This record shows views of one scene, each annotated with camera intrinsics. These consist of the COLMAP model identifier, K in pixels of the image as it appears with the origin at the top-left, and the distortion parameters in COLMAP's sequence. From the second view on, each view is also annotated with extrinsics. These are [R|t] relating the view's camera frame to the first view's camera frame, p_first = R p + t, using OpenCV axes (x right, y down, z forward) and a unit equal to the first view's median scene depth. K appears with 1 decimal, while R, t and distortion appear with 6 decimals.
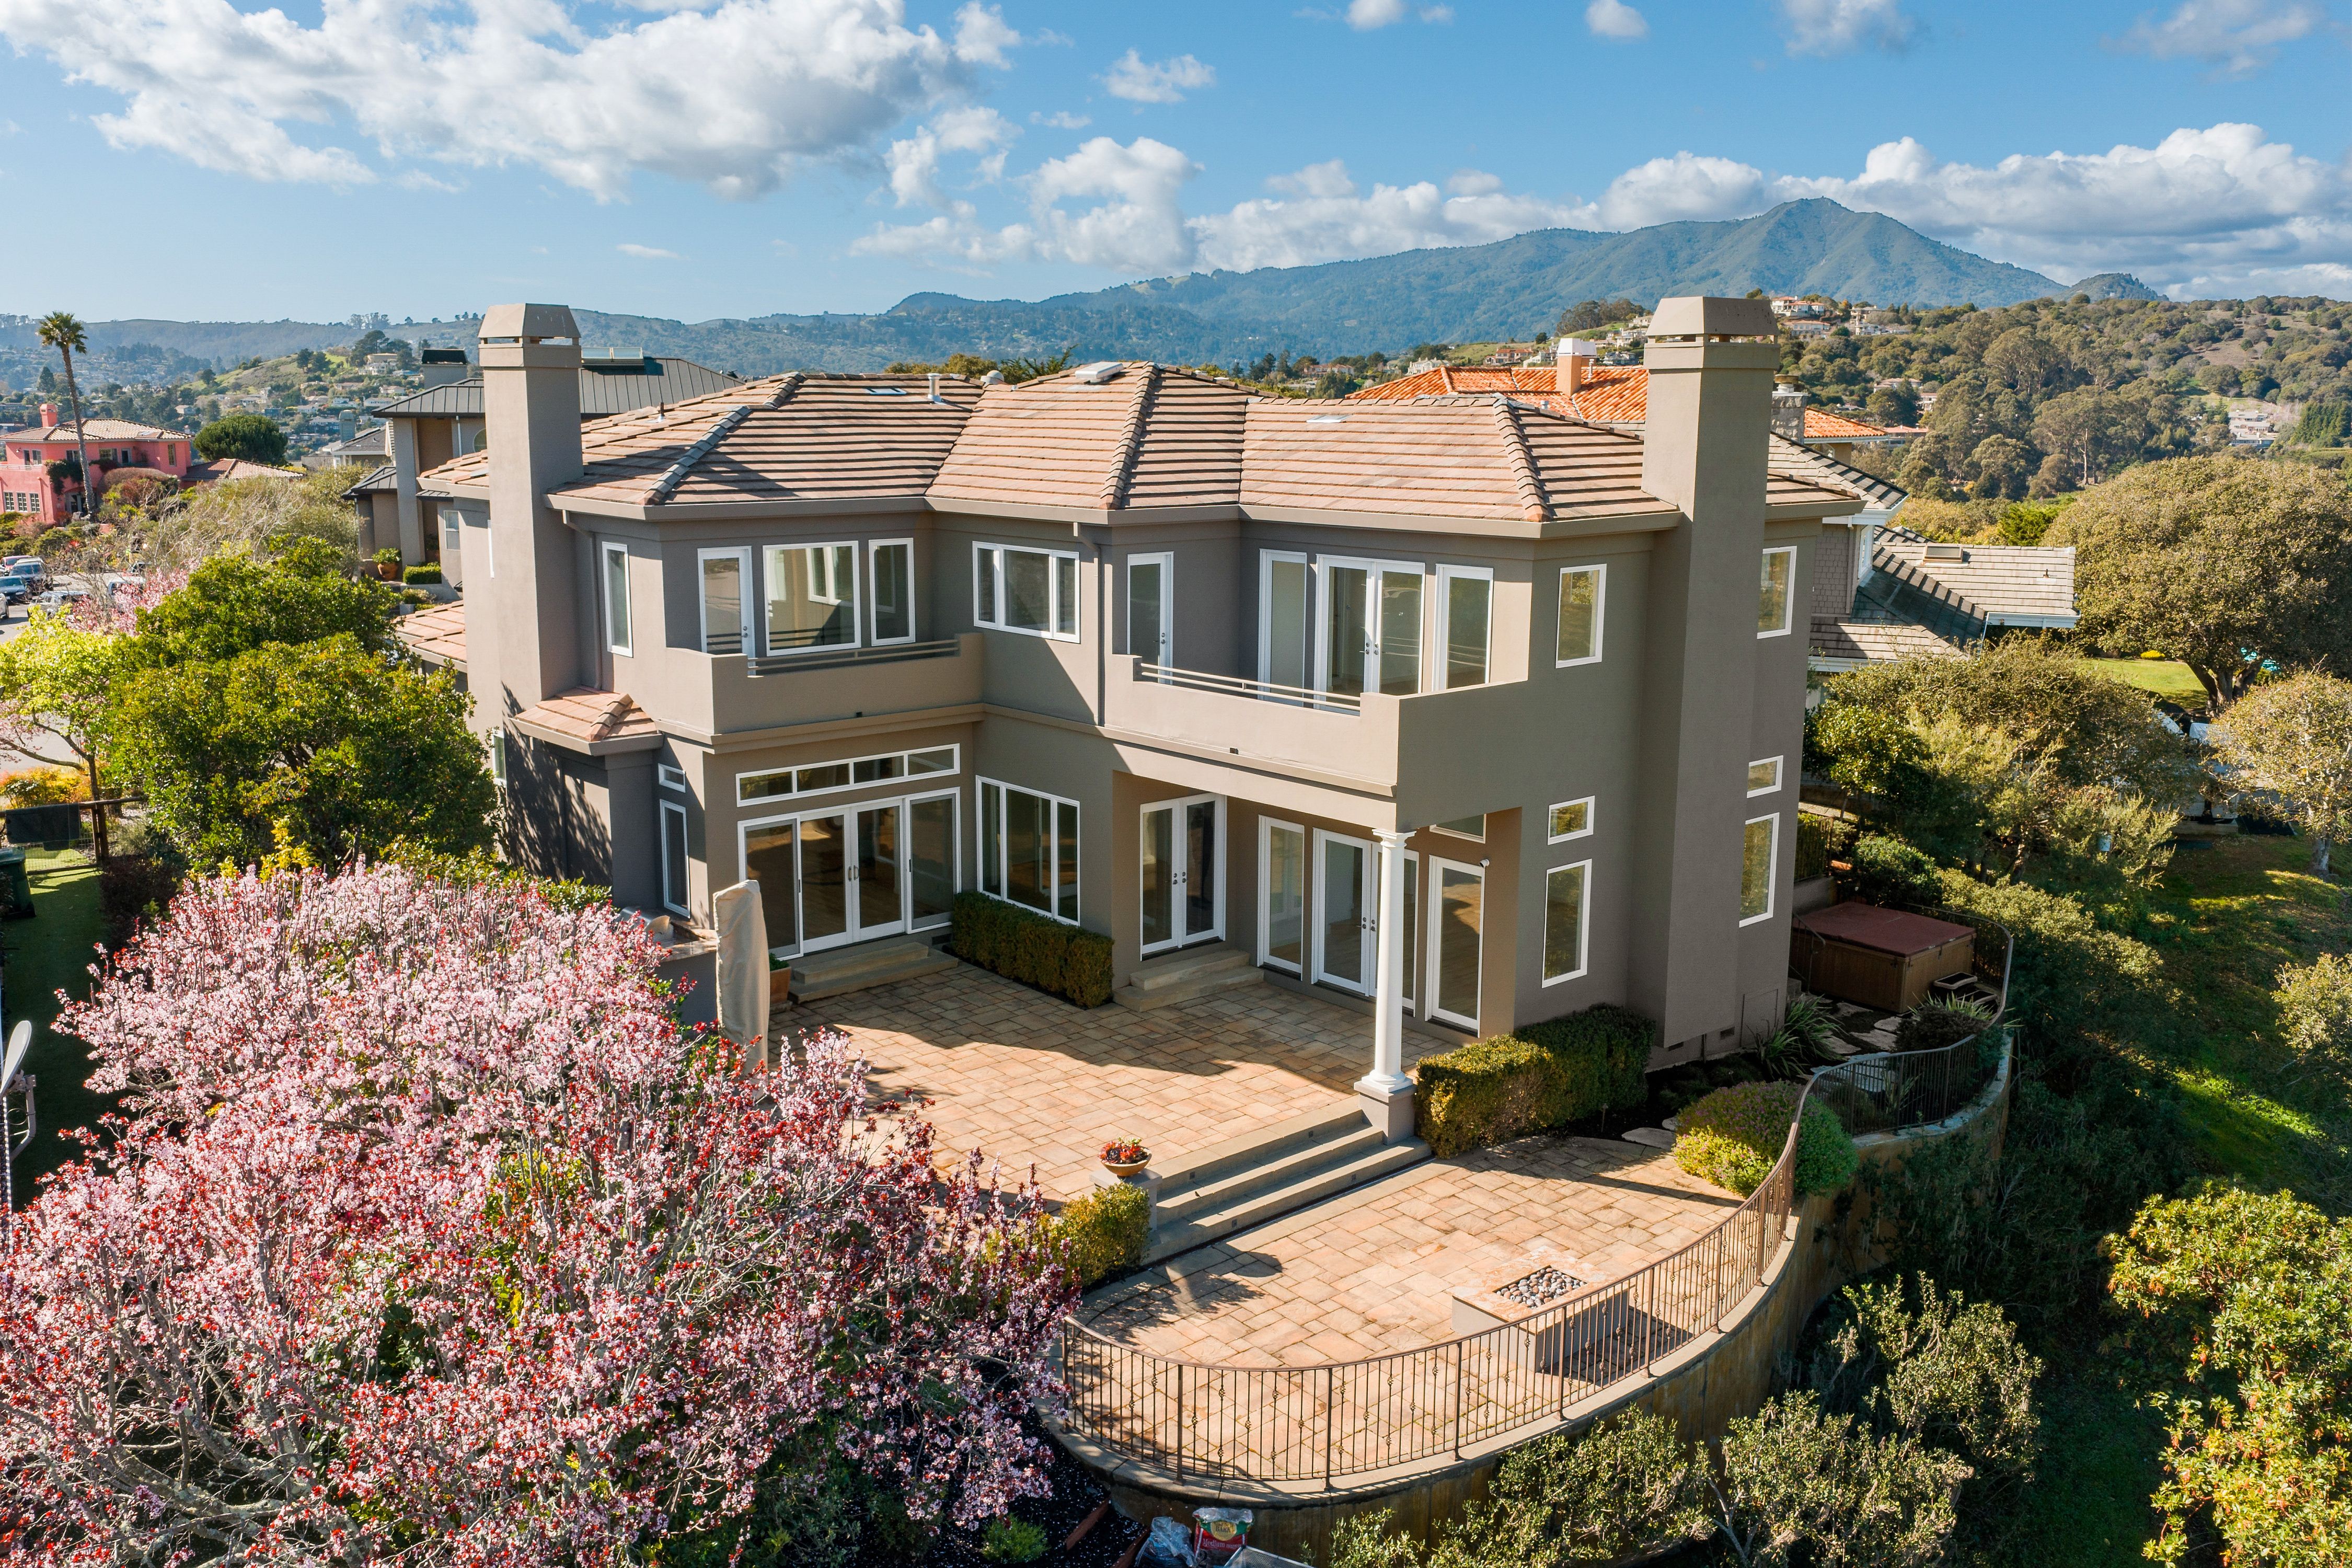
lens RADIAL K [[1962.6, 0, 1176.0], [0, 1962.6, 784.0], [0, 0, 1]] dist [-0.030767, 0.068368]
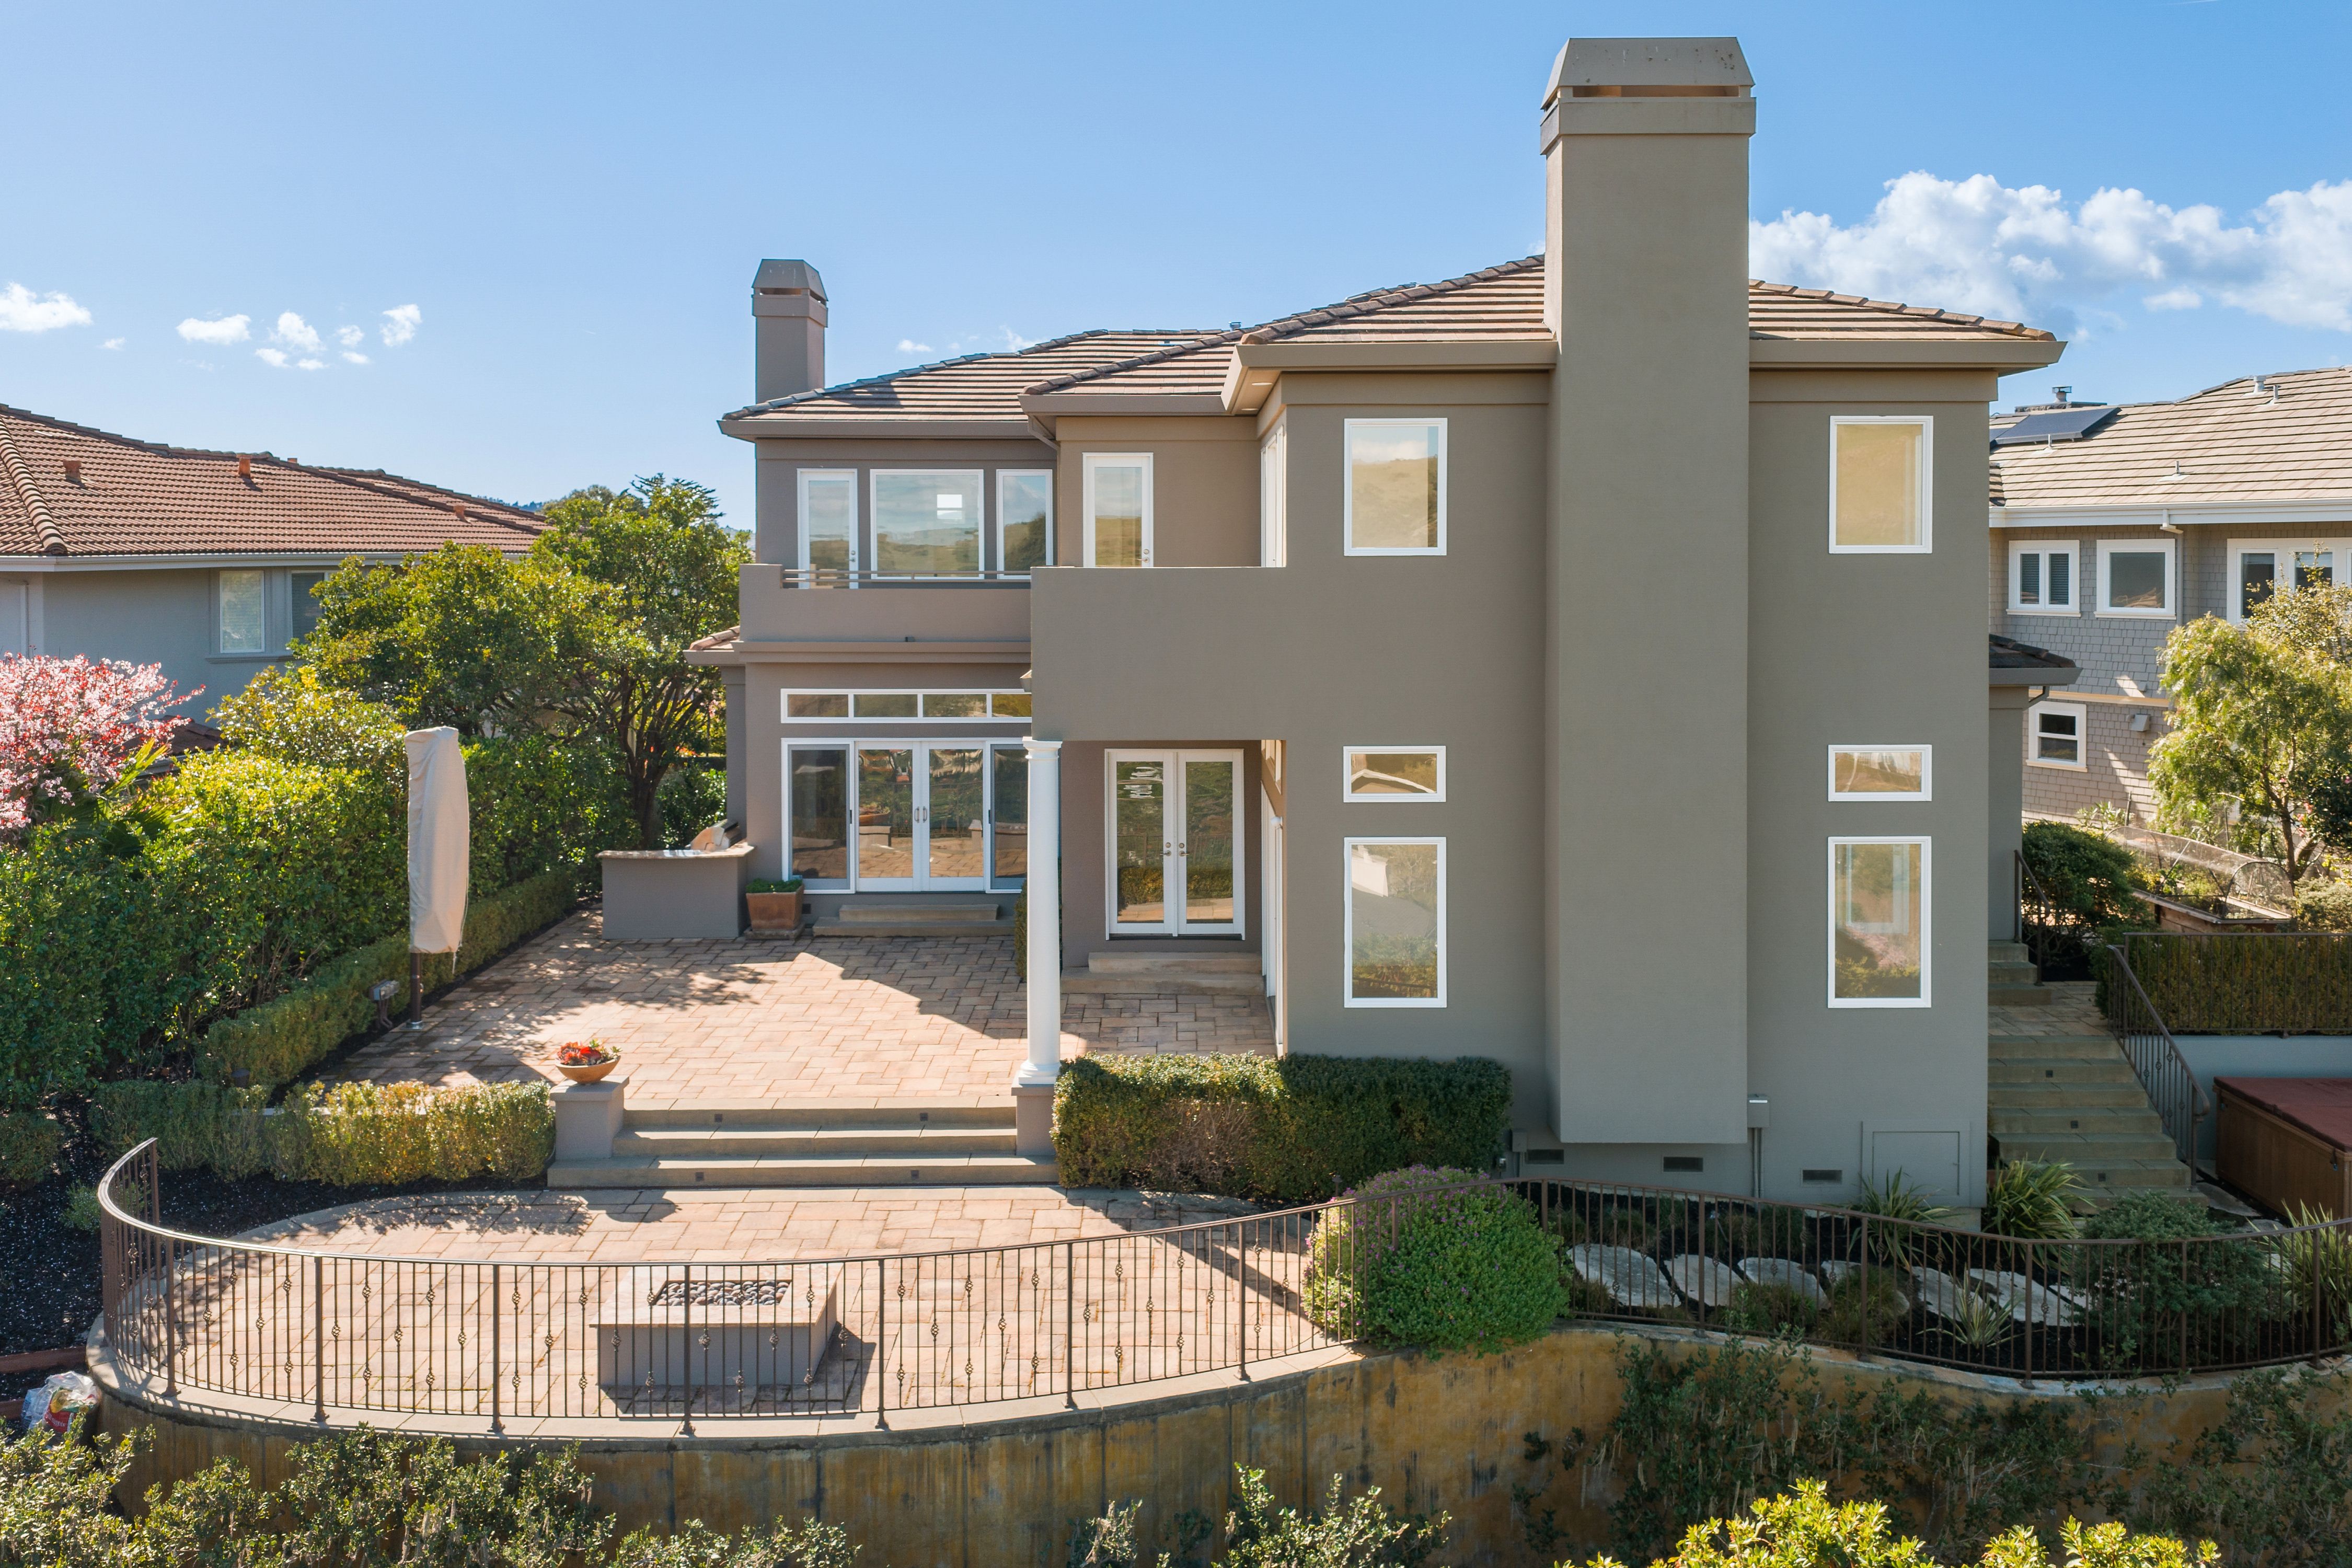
lens RADIAL K [[1988.4, 0, 1171.2], [0, 1988.4, 583.1], [0, 0, 1]] dist [0.002196, -0.000009]
pose [[0.758371, 0.003334, -0.651814, 0.608605], [-0.126955, 0.981592, -0.142690, 0.063995], [0.639340, 0.190963, 0.744834, 0.388993]]
